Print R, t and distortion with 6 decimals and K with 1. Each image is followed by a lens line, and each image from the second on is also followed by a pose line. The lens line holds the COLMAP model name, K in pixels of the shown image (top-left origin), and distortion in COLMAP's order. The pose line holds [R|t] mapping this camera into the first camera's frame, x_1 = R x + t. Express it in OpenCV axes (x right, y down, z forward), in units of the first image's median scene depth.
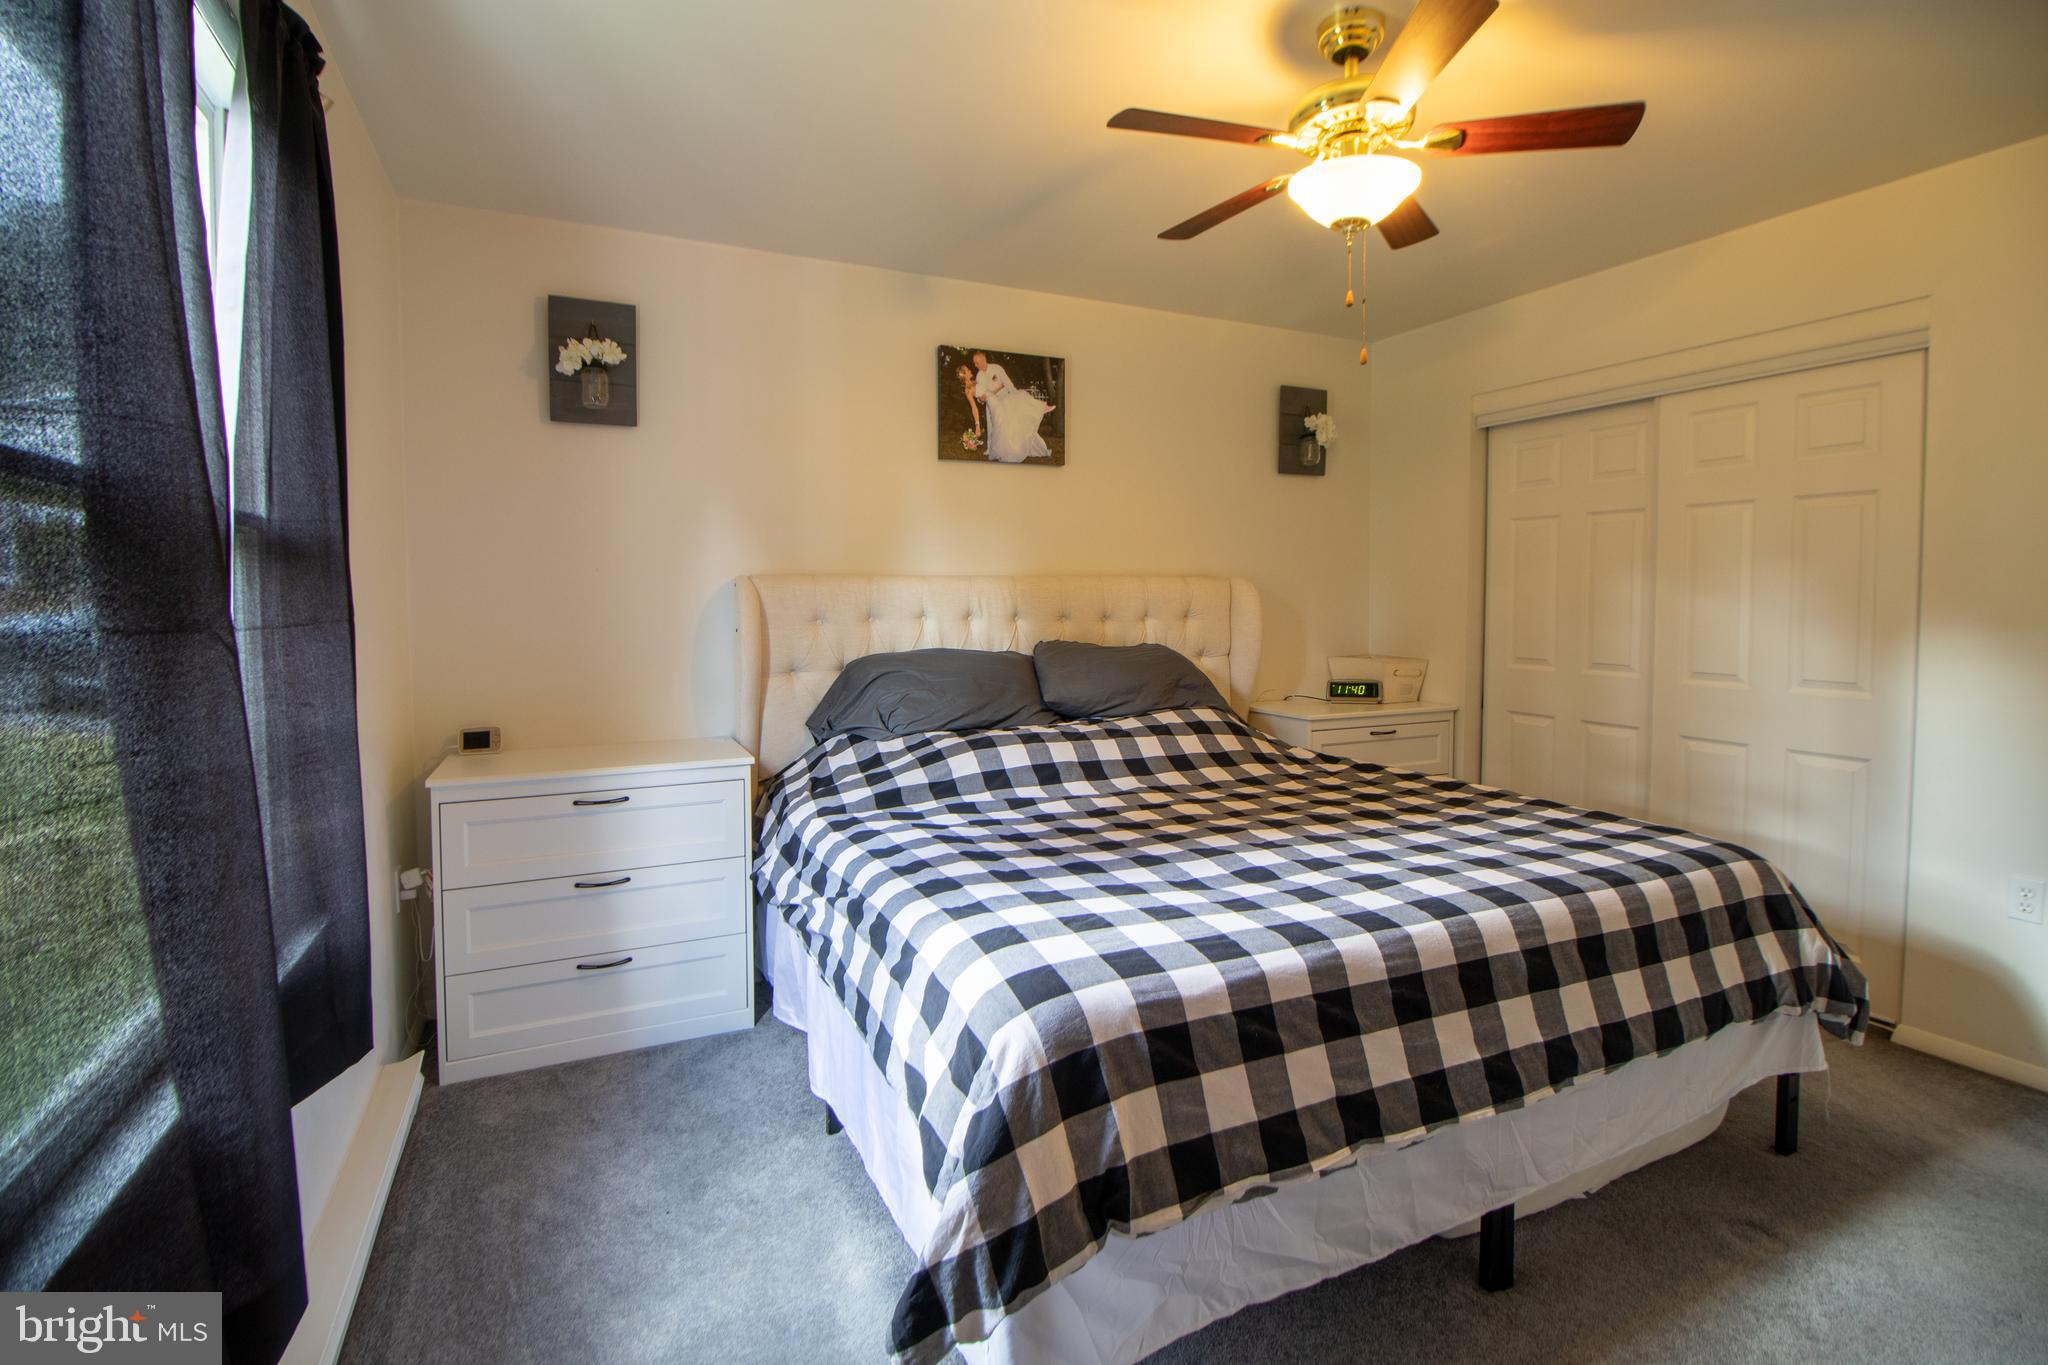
lens RADIAL K [[950.1, 0, 1019.4], [0, 950.1, 637.1], [0, 0, 1]] dist [-0.003667, -0.000394]
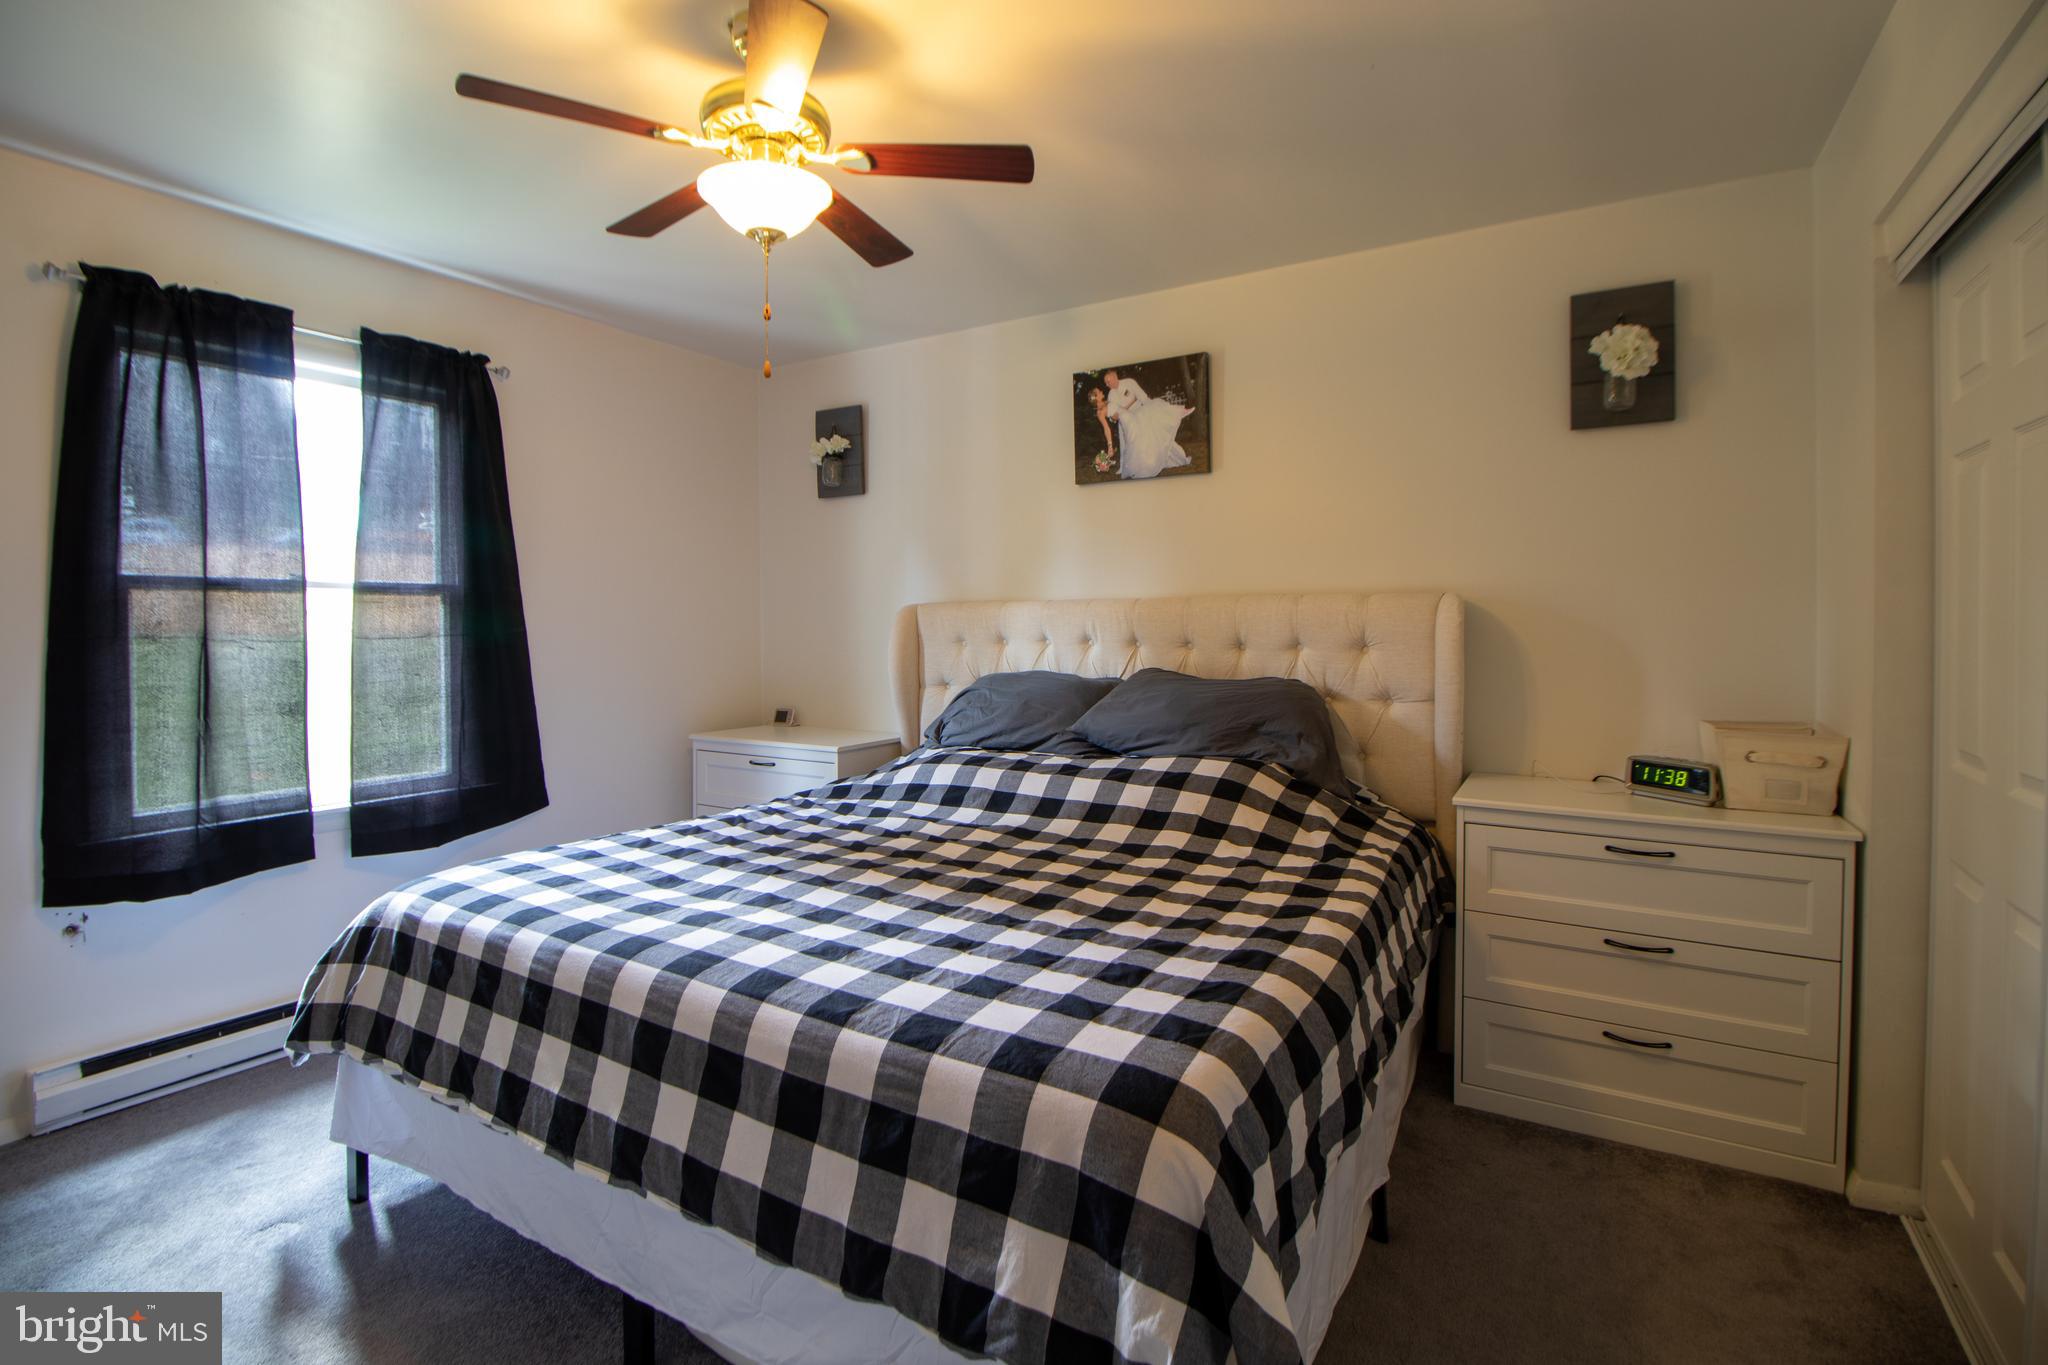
lens RADIAL K [[950.1, 0, 1019.4], [0, 950.1, 637.1], [0, 0, 1]] dist [-0.003667, -0.000394]
pose [[0.553725, 0.014112, -0.832580, 0.719656], [-0.032235, 0.999470, -0.004498, -0.018538], [0.832075, 0.029329, 0.553887, 0.387073]]
